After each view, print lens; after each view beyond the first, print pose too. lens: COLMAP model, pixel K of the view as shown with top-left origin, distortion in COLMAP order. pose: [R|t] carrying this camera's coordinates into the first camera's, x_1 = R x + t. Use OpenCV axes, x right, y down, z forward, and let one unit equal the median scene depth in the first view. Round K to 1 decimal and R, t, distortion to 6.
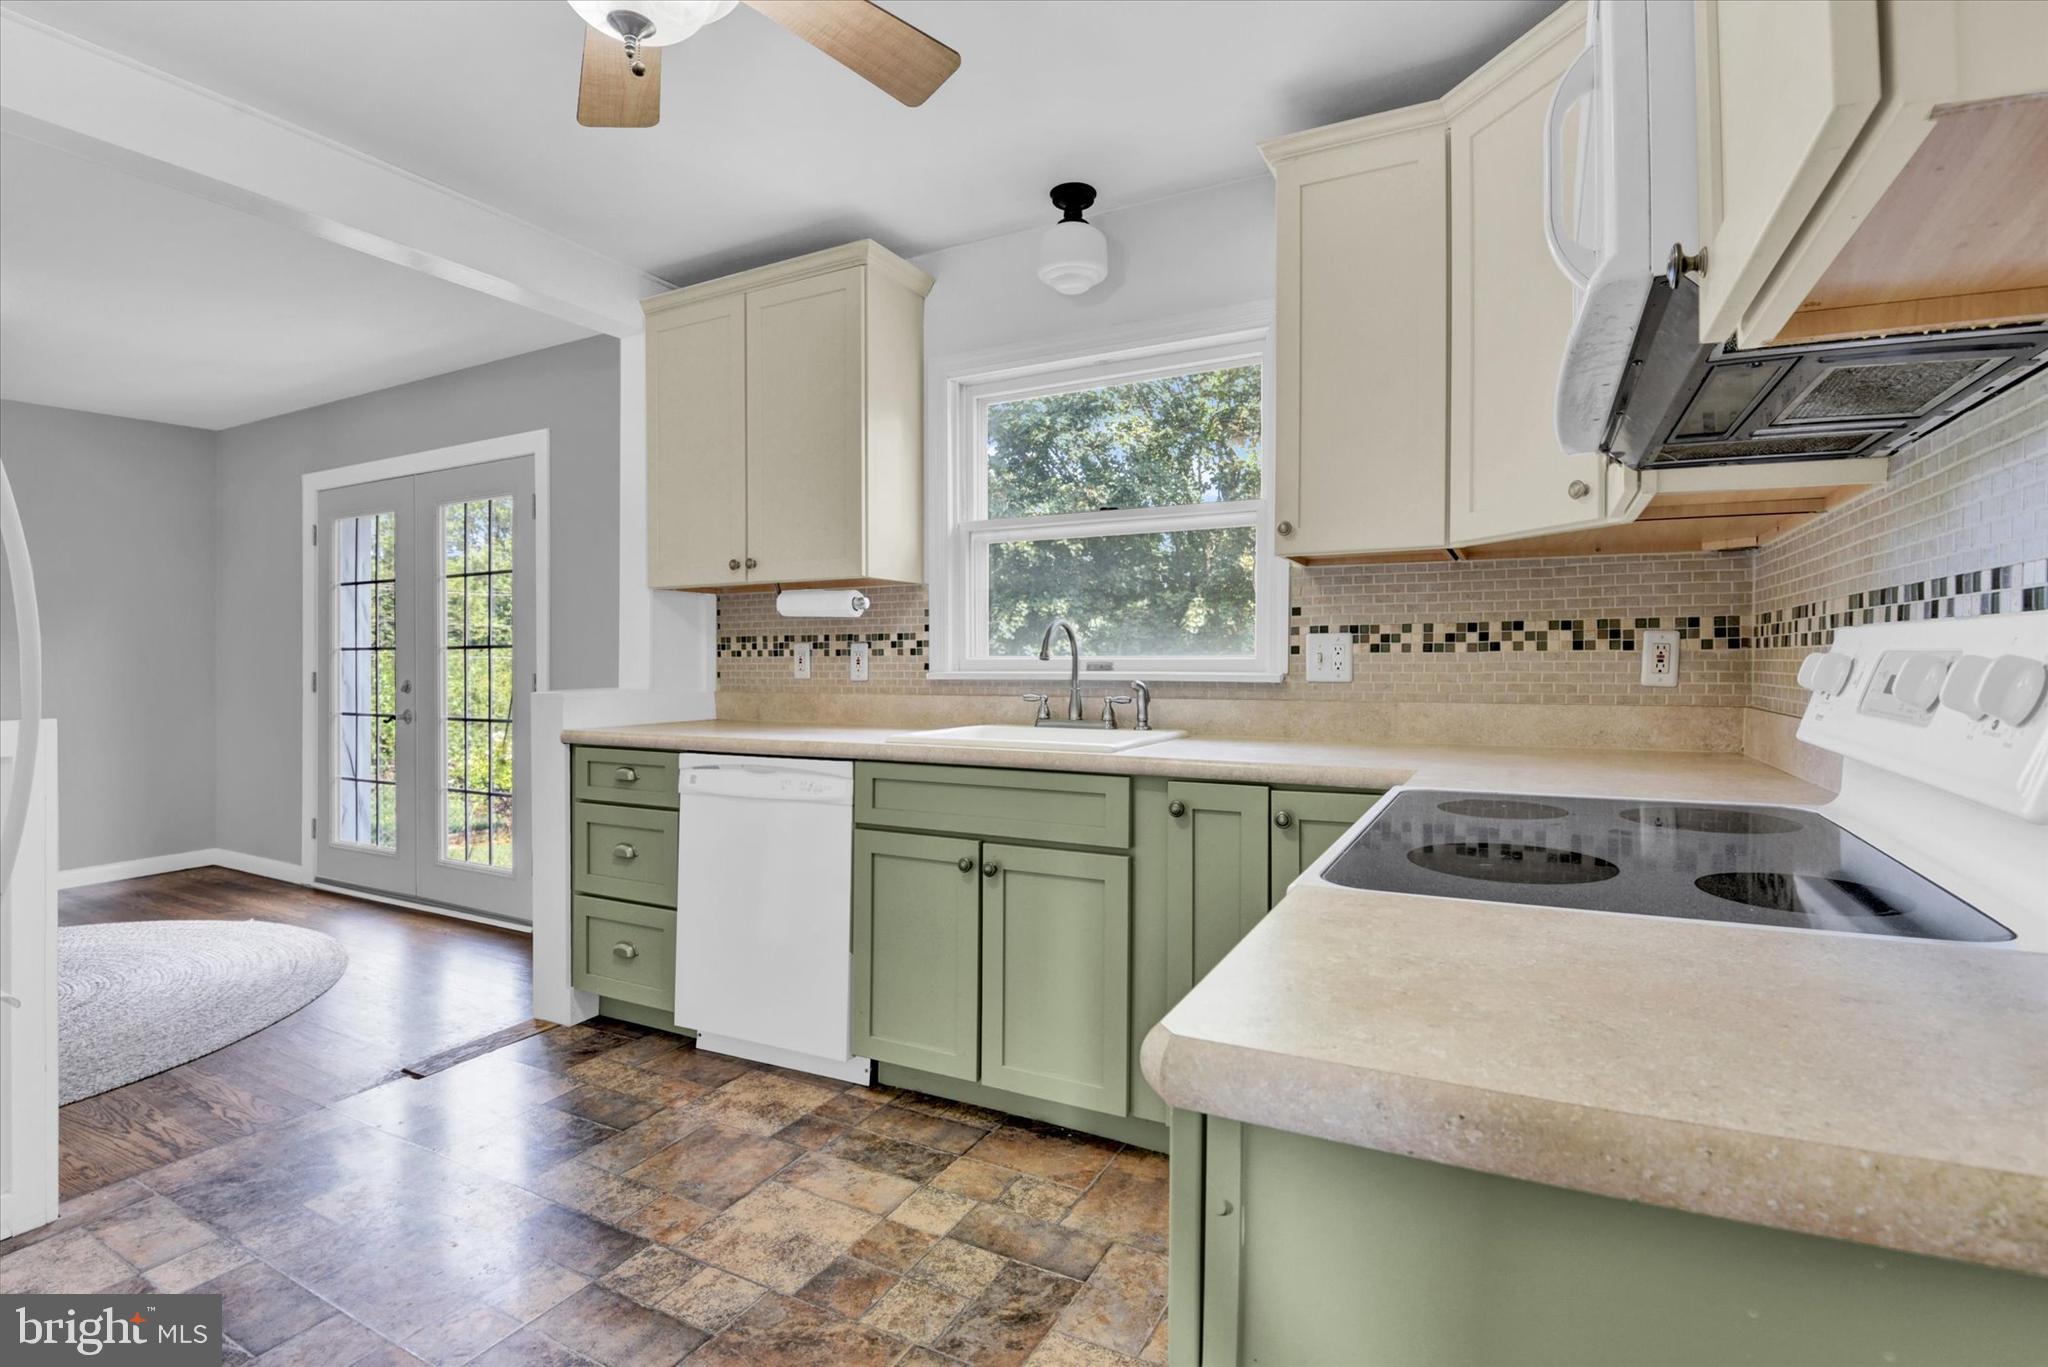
lens RADIAL K [[986.3, 0, 1023.0], [0, 986.3, 647.7], [0, 0, 1]] dist [0.001453, -0.030957]
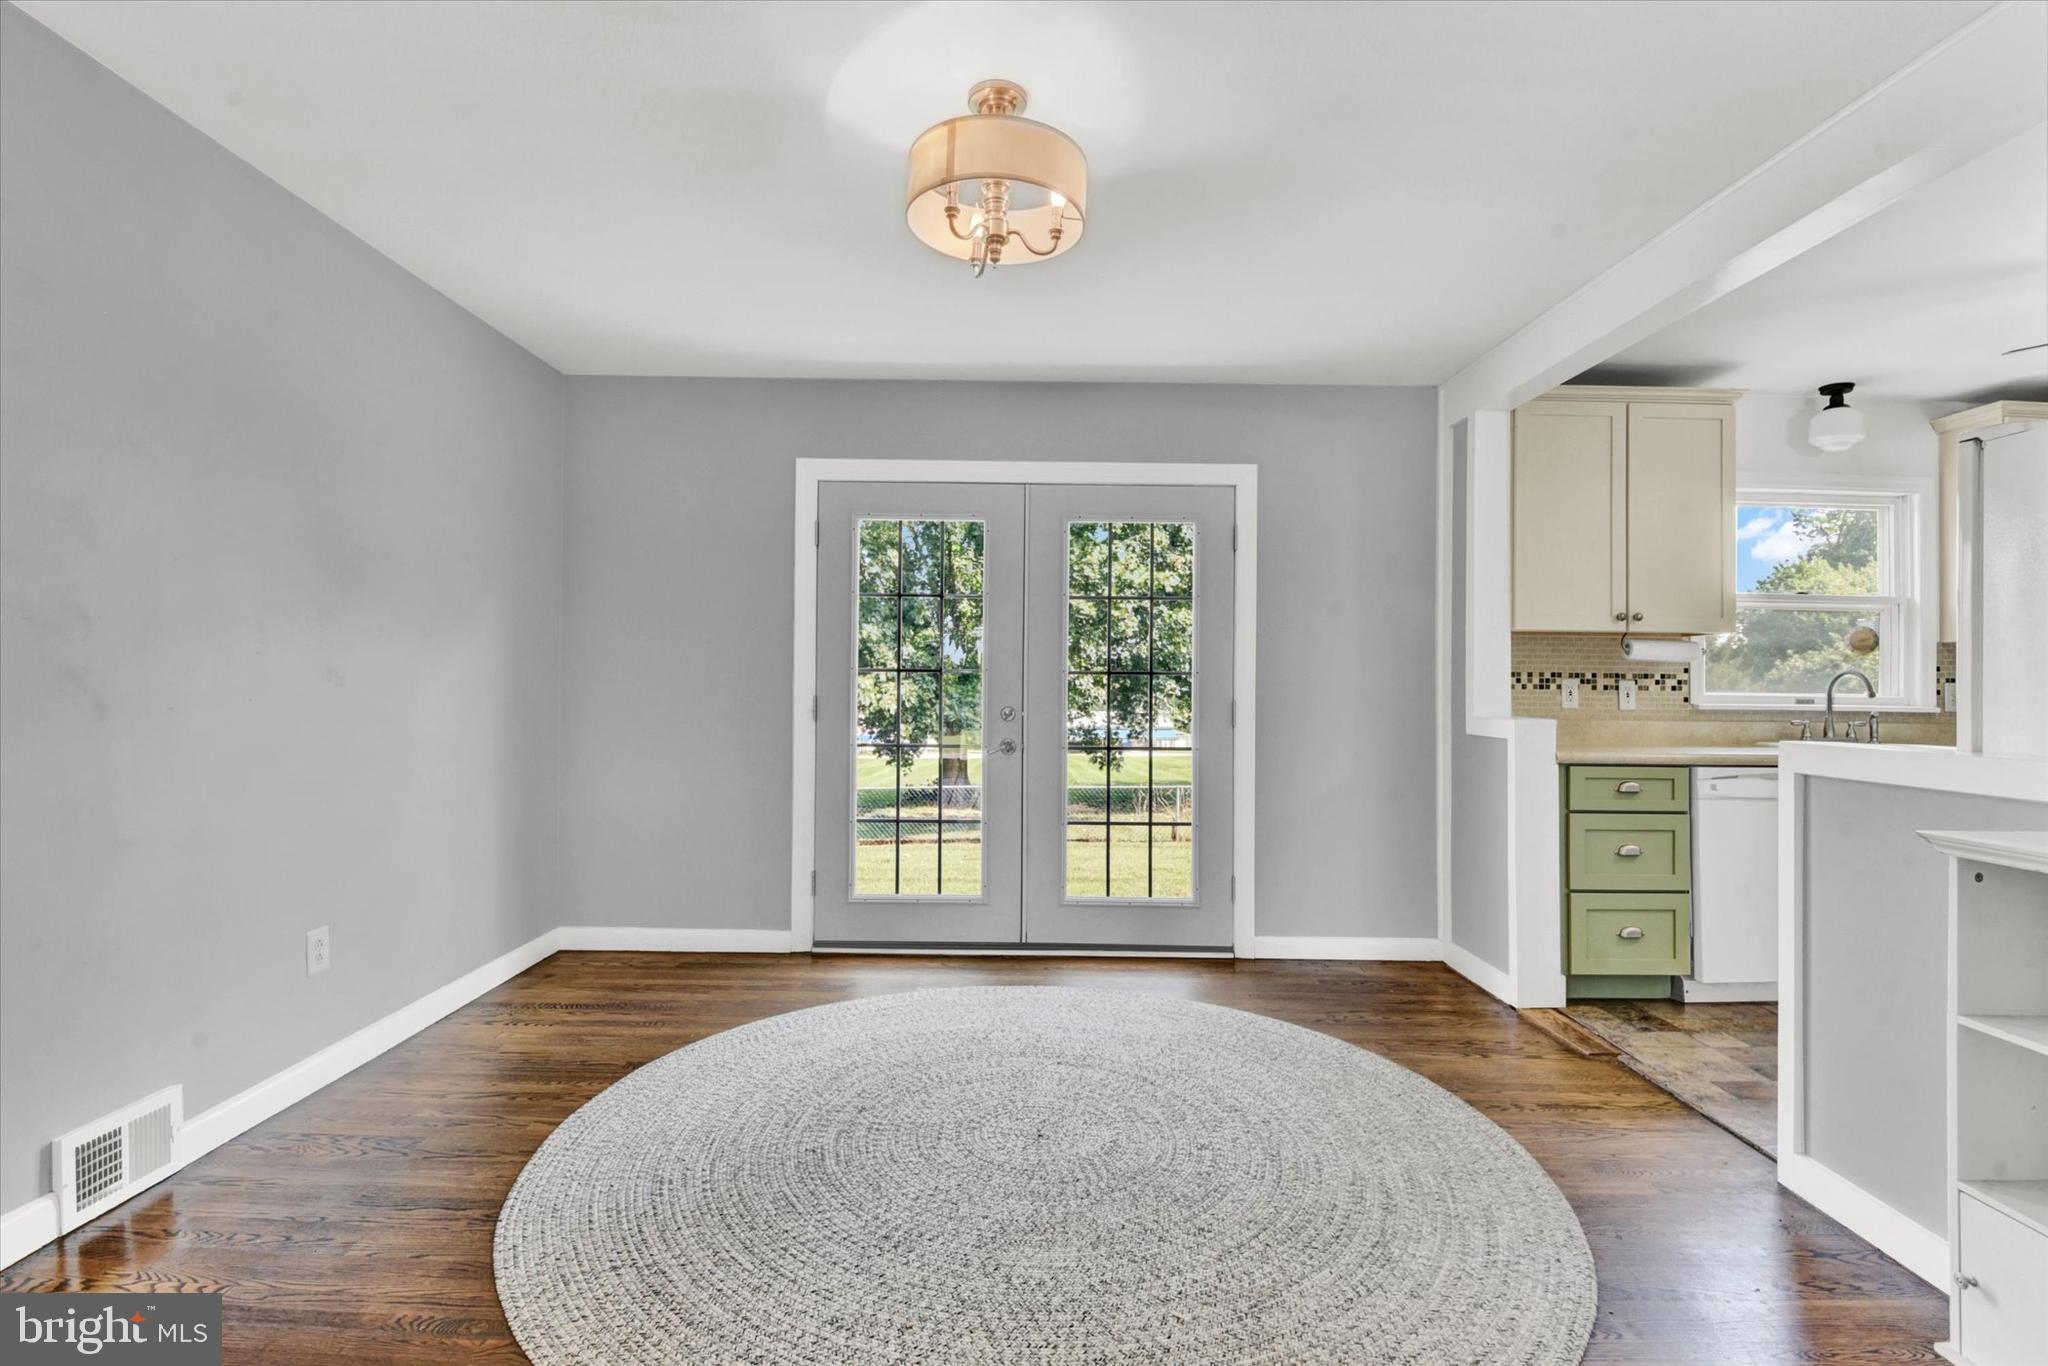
lens RADIAL K [[986.3, 0, 1023.0], [0, 986.3, 647.2], [0, 0, 1]] dist [0.001453, -0.030957]
pose [[0.879229, 0.033943, 0.475188, -1.739375], [-0.023000, 0.999320, -0.028825, 0.008252], [-0.475843, 0.014414, 0.879412, 0.302418]]
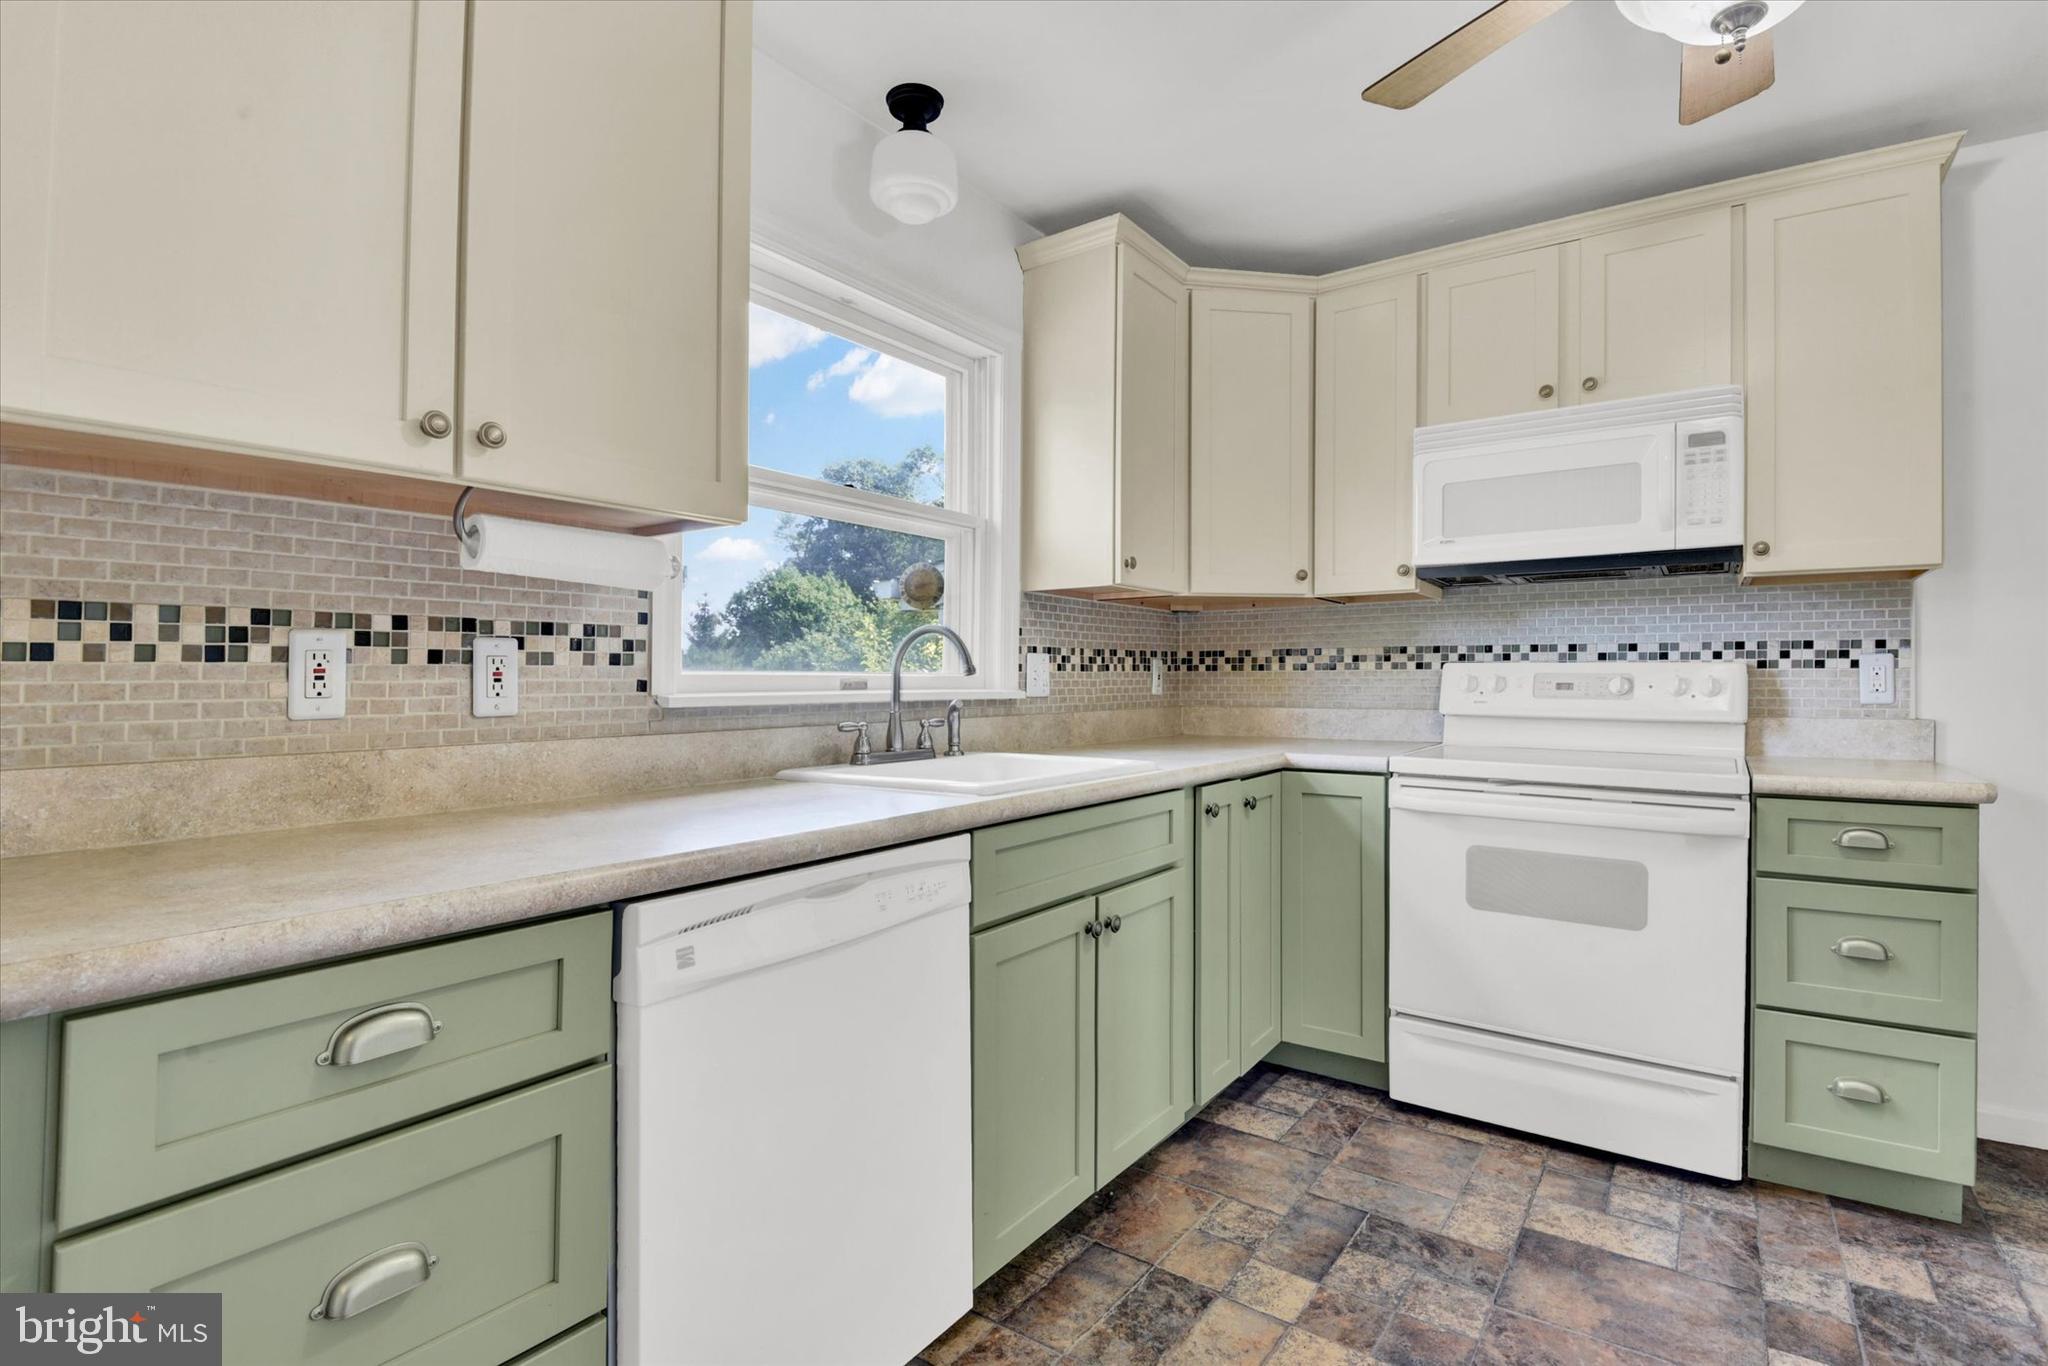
lens RADIAL K [[967.6, 0, 1048.2], [0, 967.6, 680.3], [0, 0, 1]] dist [0.000870, -0.032266]
pose [[0.127631, 0.002850, 0.991818, -0.718330], [-0.011244, 0.999936, -0.001426, 0.016103], [-0.991758, -0.010970, 0.127655, 0.798912]]
